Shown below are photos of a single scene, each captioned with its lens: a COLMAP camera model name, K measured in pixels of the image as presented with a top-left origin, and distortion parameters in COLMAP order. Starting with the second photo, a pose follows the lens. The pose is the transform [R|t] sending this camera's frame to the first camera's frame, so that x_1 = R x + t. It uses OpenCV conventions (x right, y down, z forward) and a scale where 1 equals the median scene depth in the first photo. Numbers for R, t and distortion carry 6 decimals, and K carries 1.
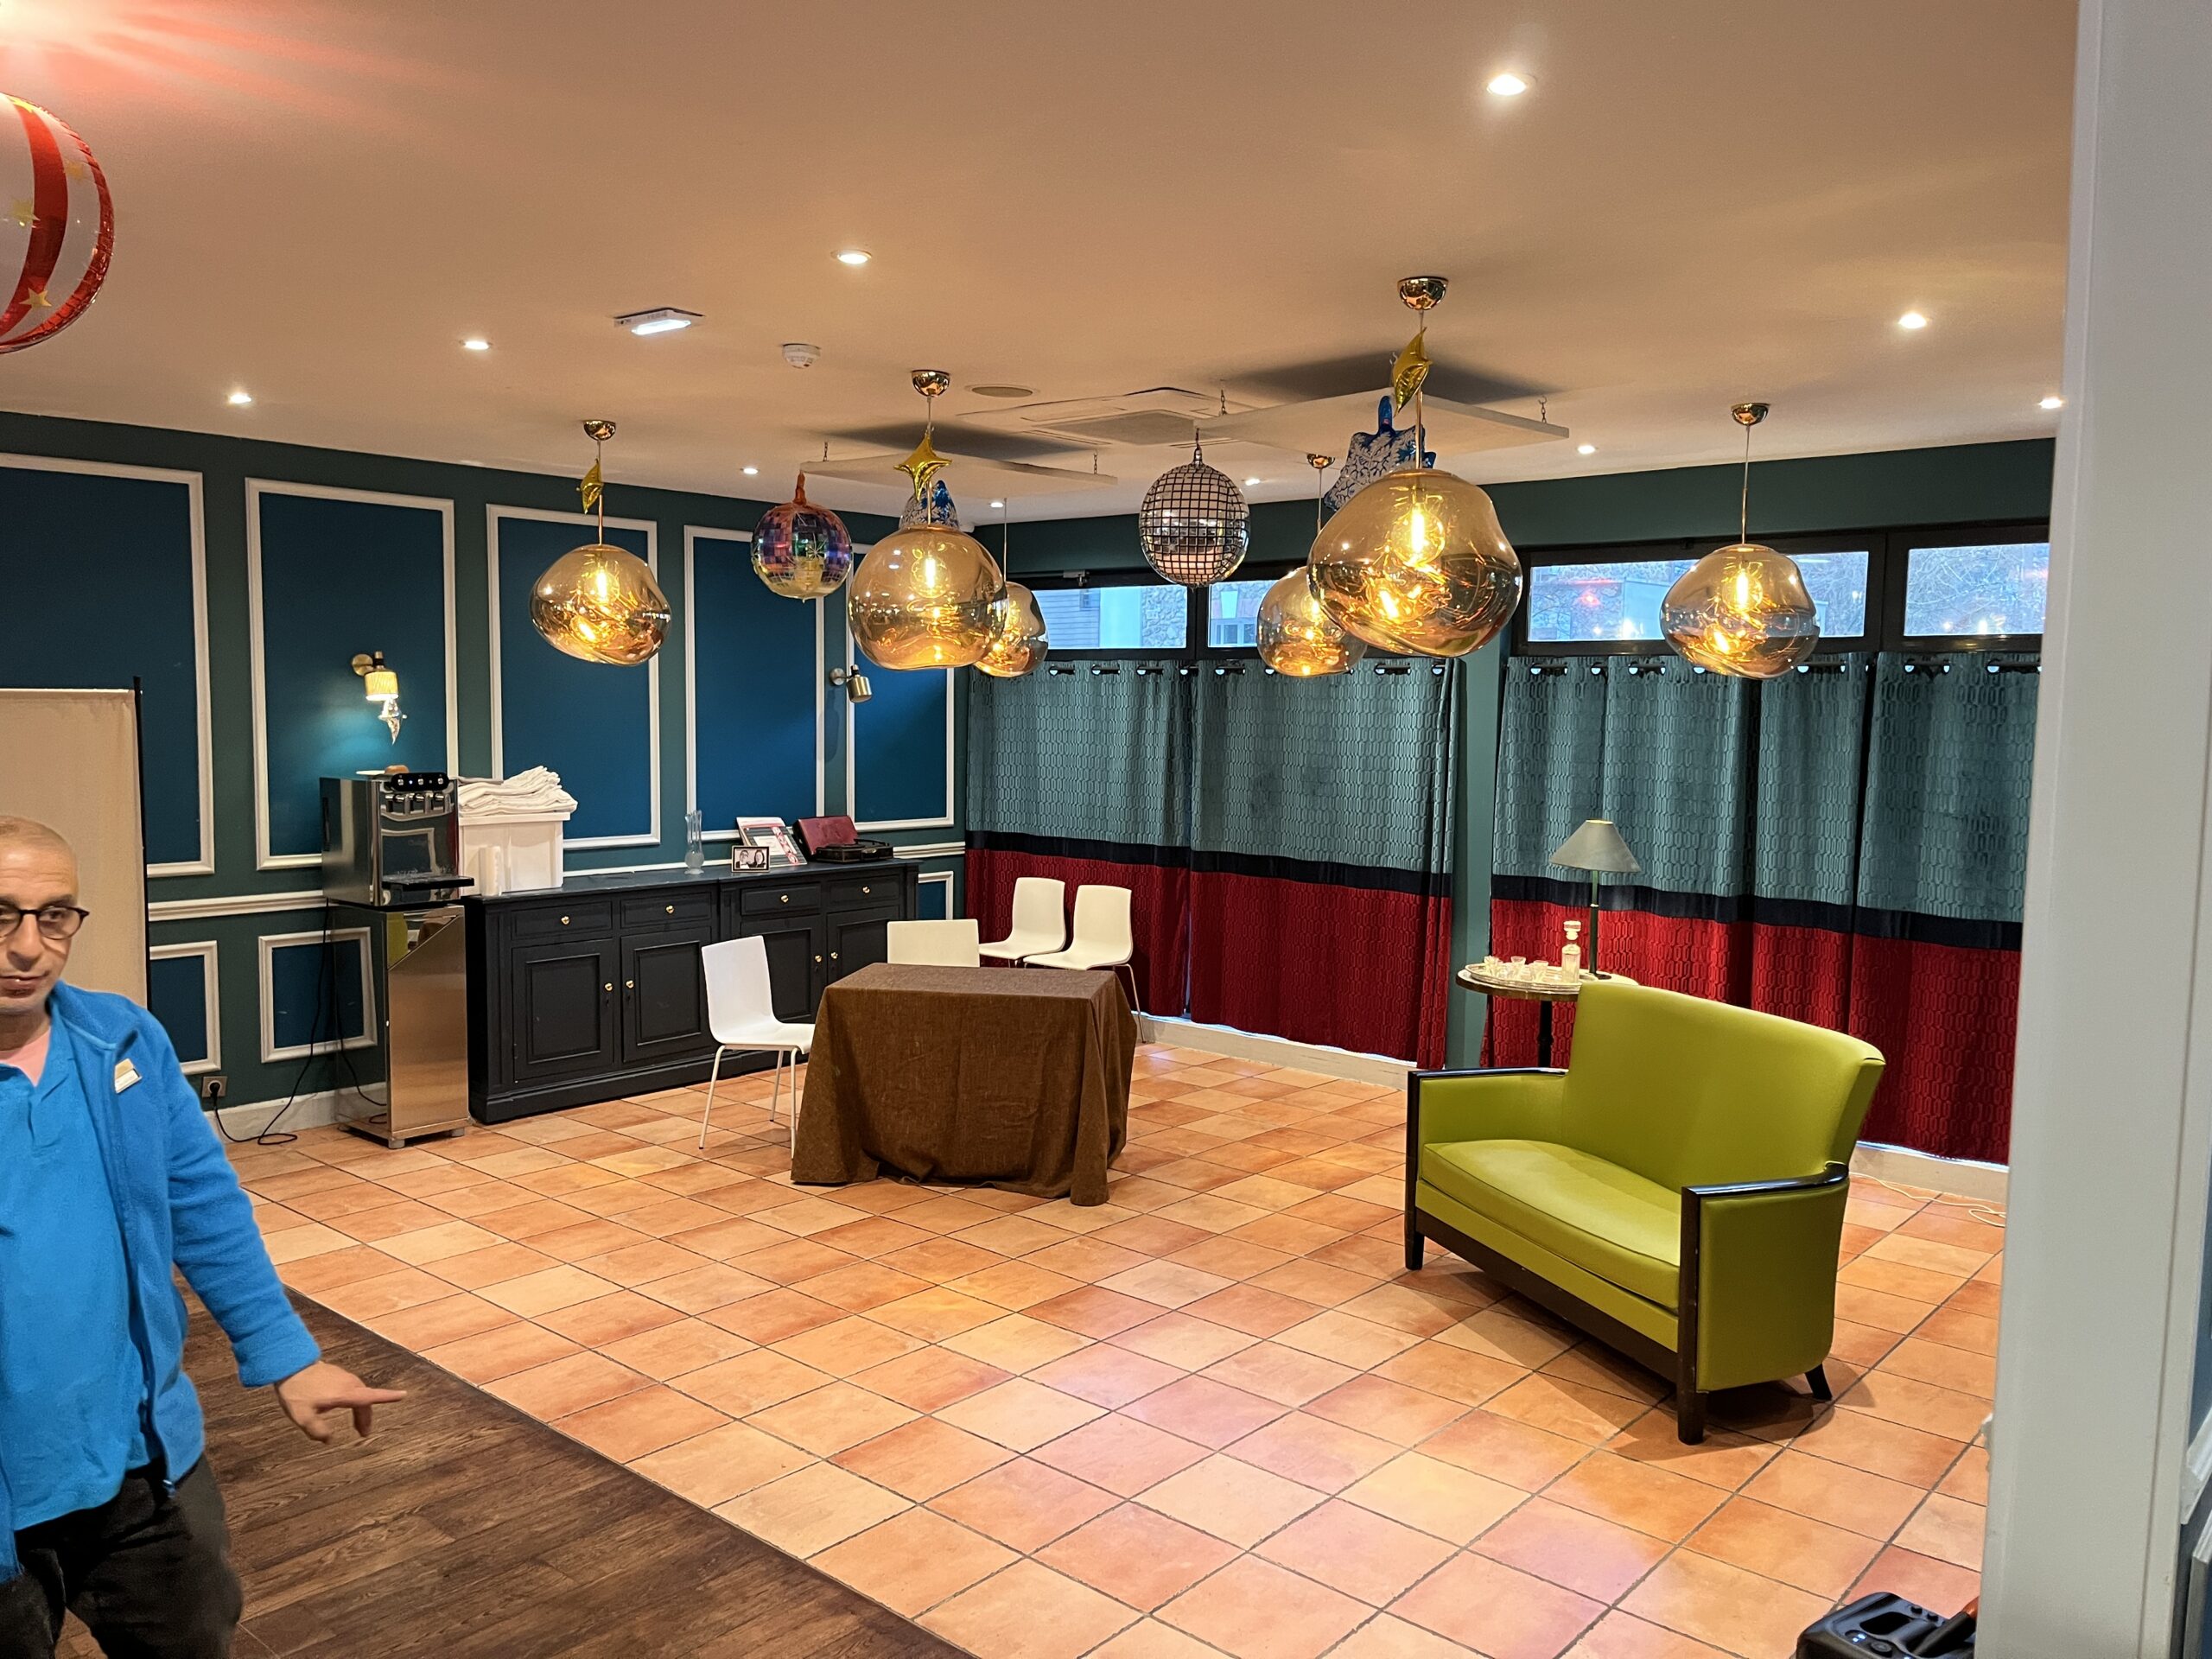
lens RADIAL K [[1648.1, 0, 1106.0], [0, 1648.1, 829.5], [0, 0, 1]] dist [0.063347, -0.084517]
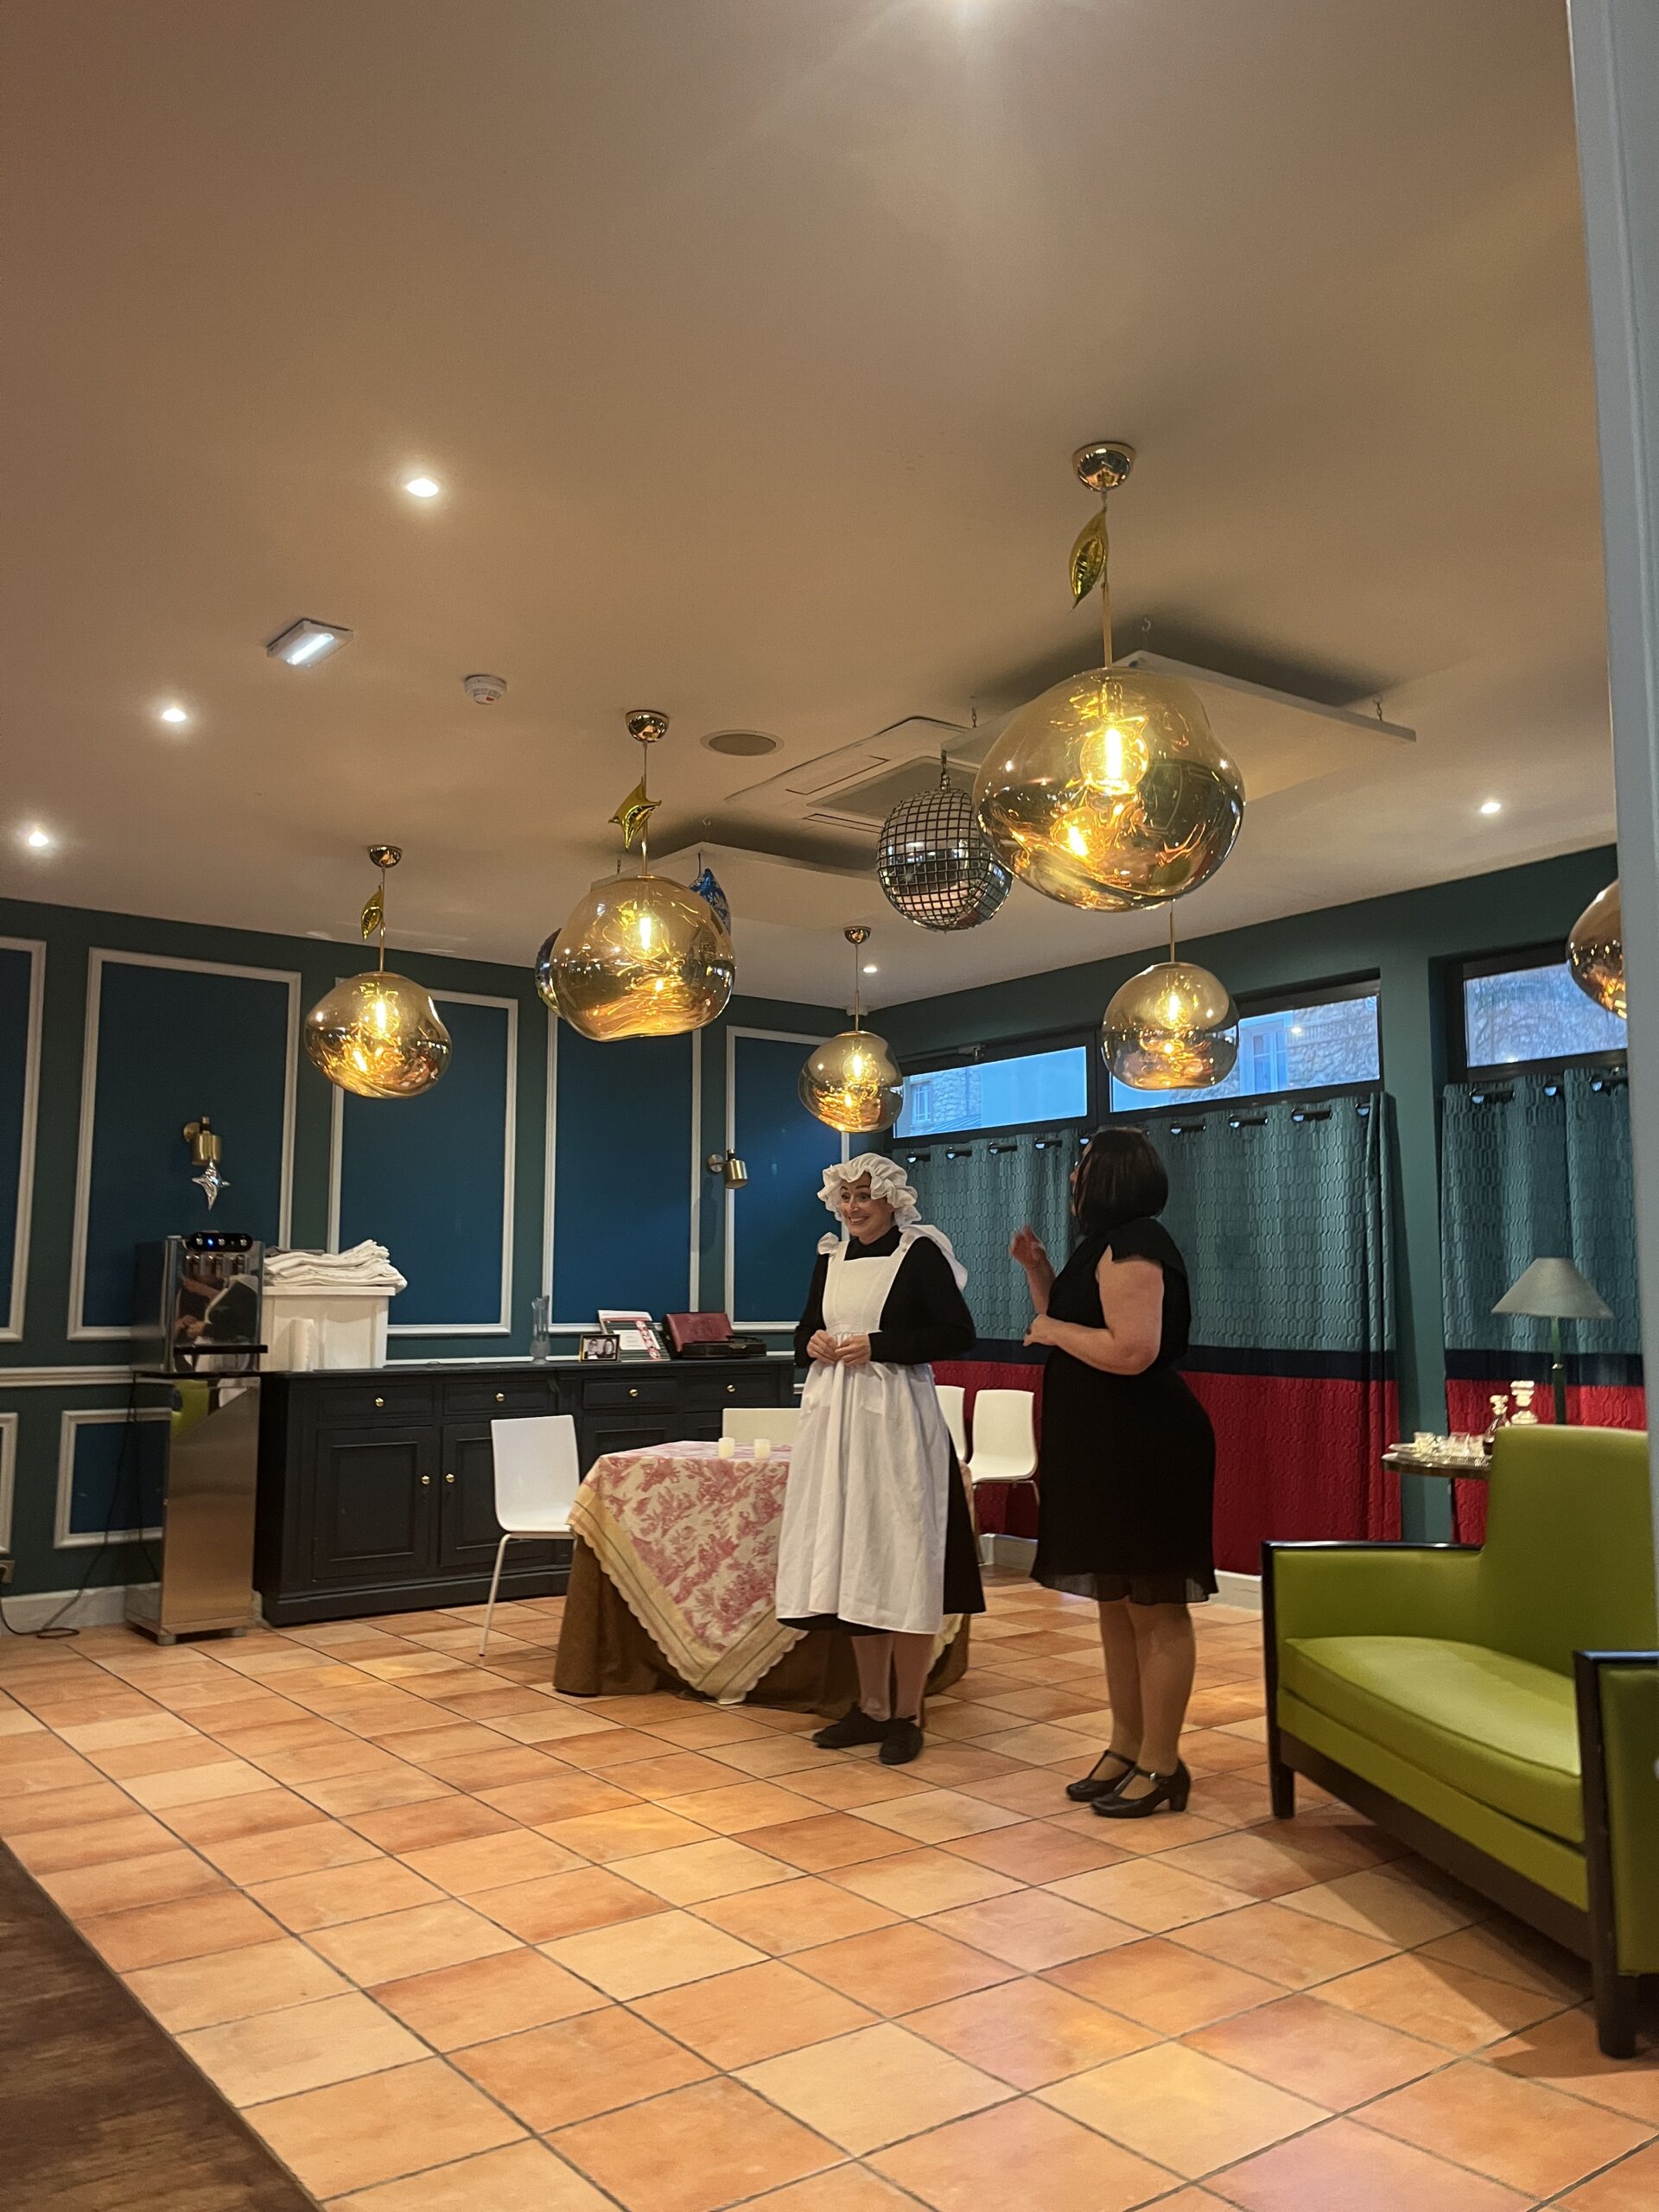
lens RADIAL K [[1646.5, 0, 817.7], [0, 1646.5, 1118.8], [0, 0, 1]] dist [0.070891, -0.101080]
pose [[0.977710, -0.036860, -0.206698, 0.123115], [-0.003154, 0.981780, -0.189995, 0.083726], [0.209936, 0.186412, 0.959780, 0.153070]]
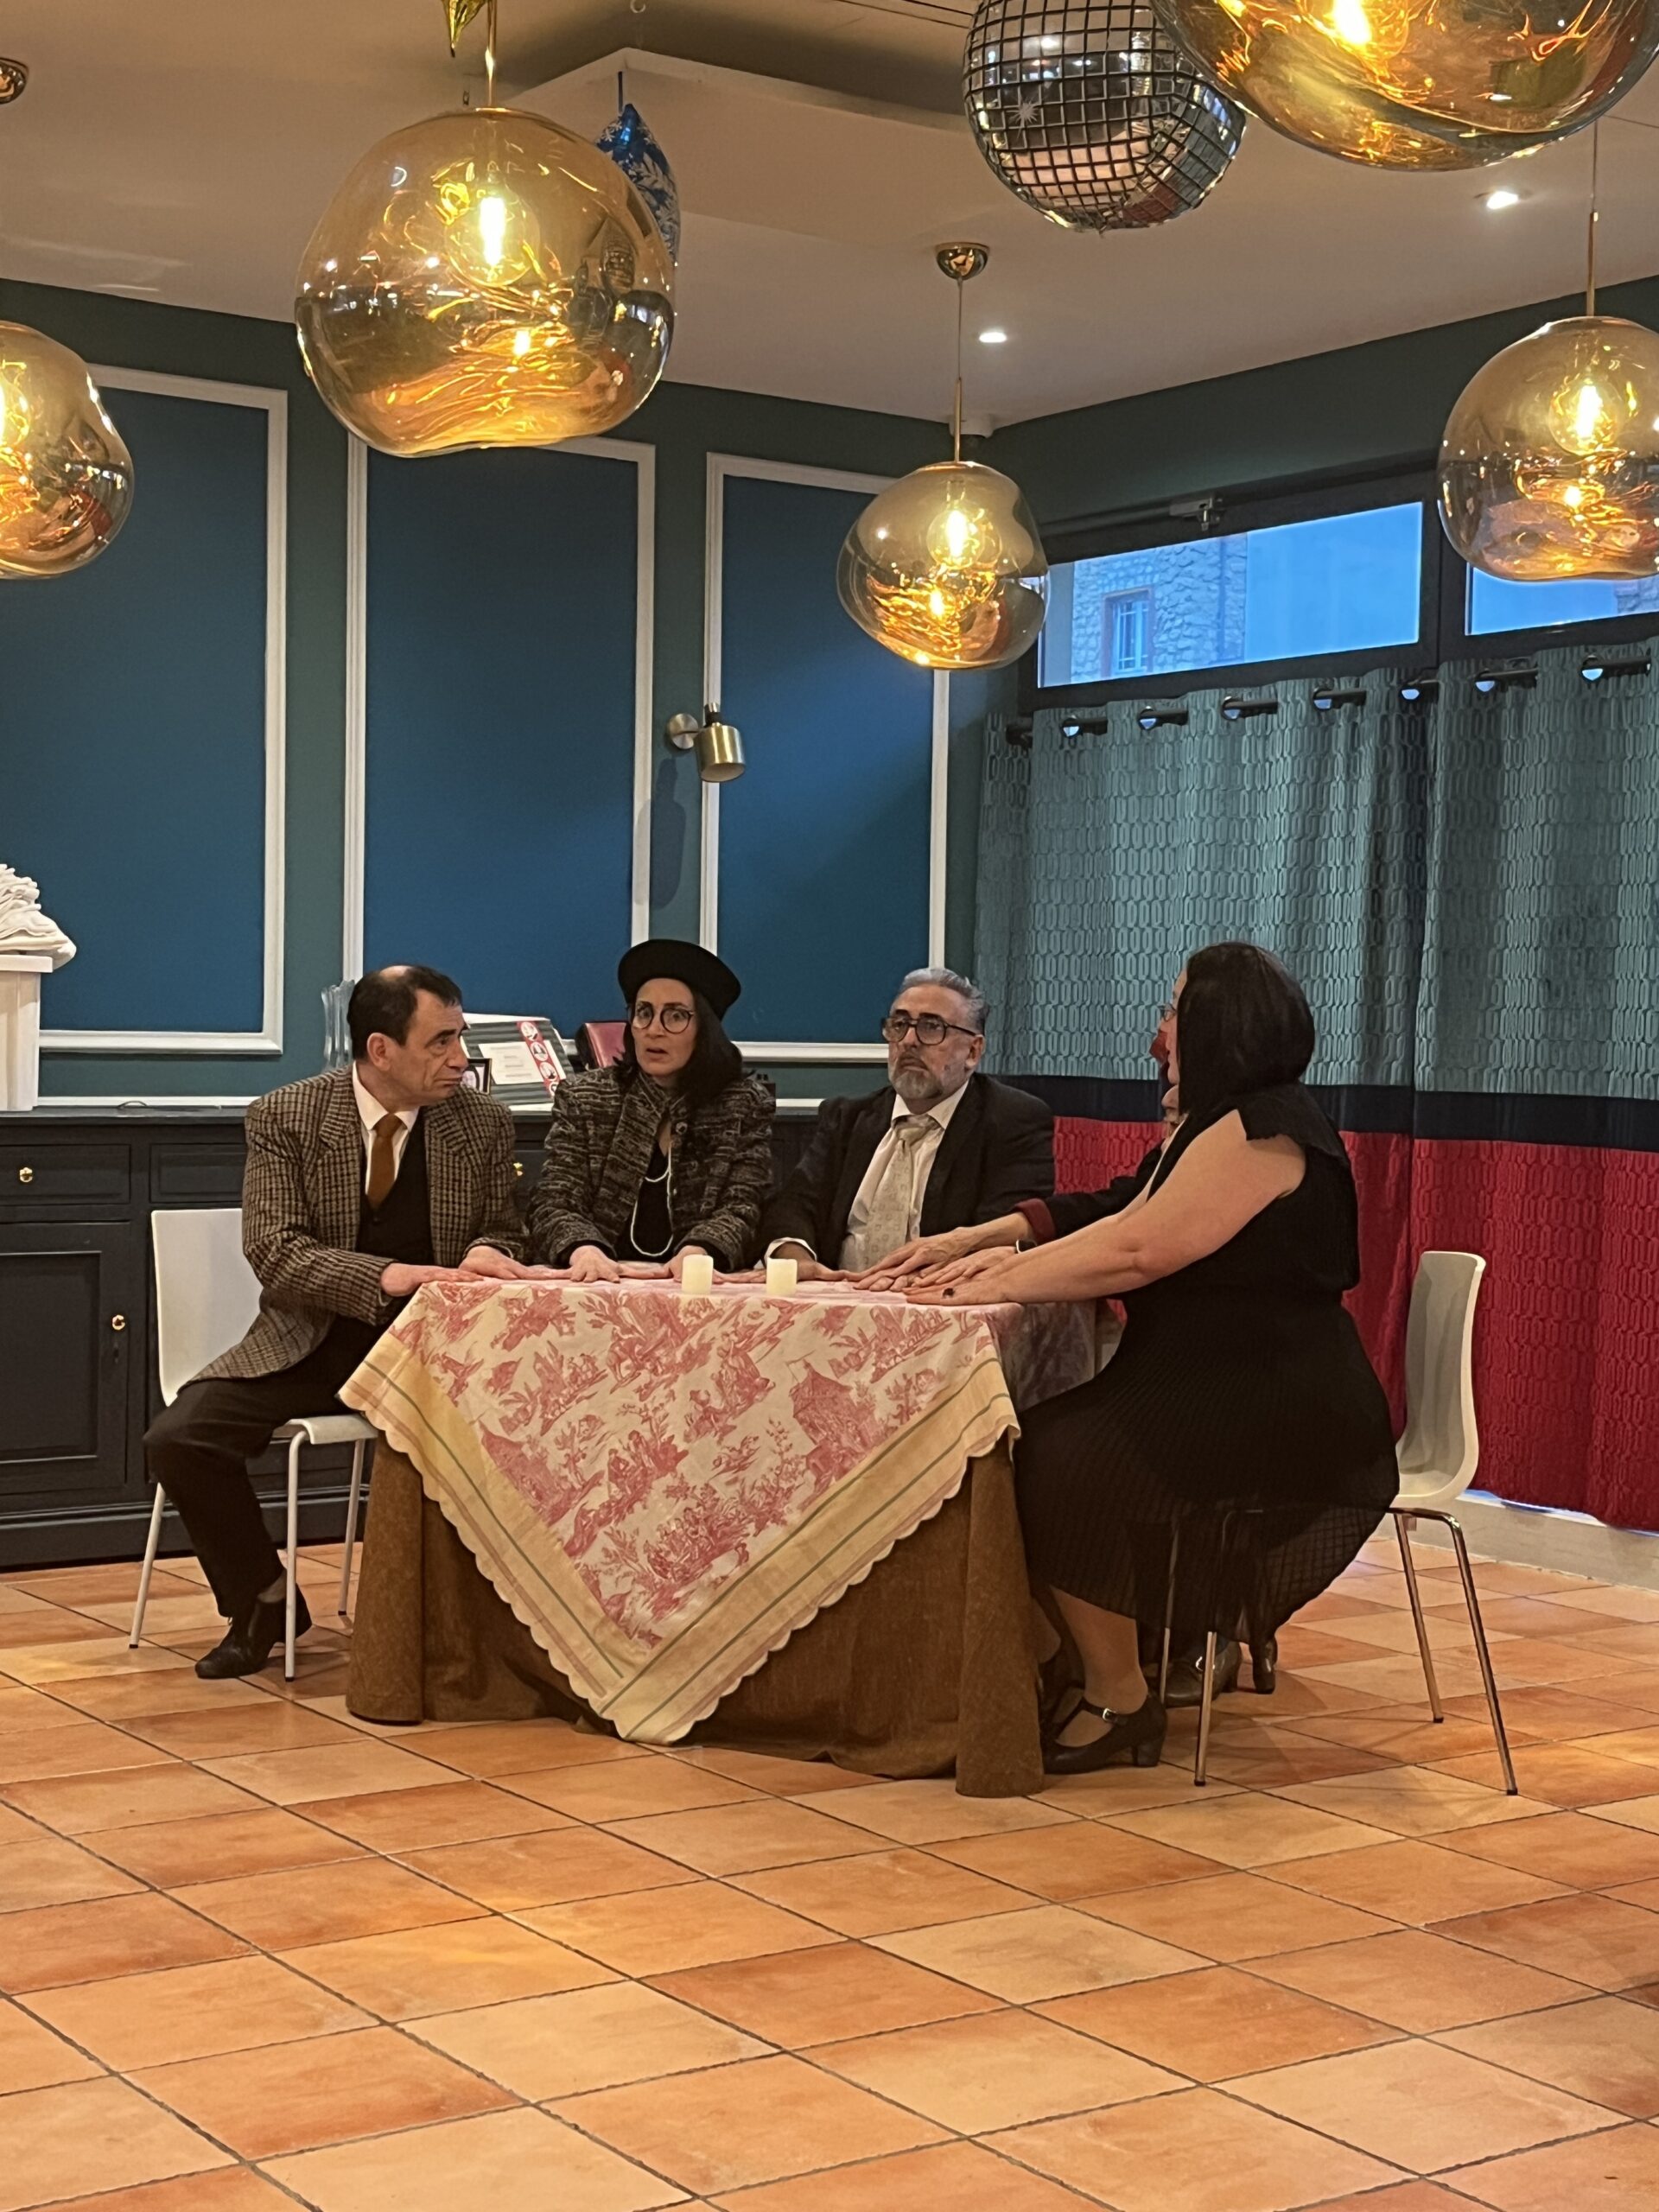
lens RADIAL K [[3152.2, 0, 830.4], [0, 3152.2, 1139.8], [0, 0, 1]] dist [0.163501, -0.594861]
pose [[0.971047, 0.012304, -0.238573, 0.137325], [-0.023008, 0.998847, -0.042133, 0.087837], [0.237779, 0.046402, 0.970210, 0.178623]]
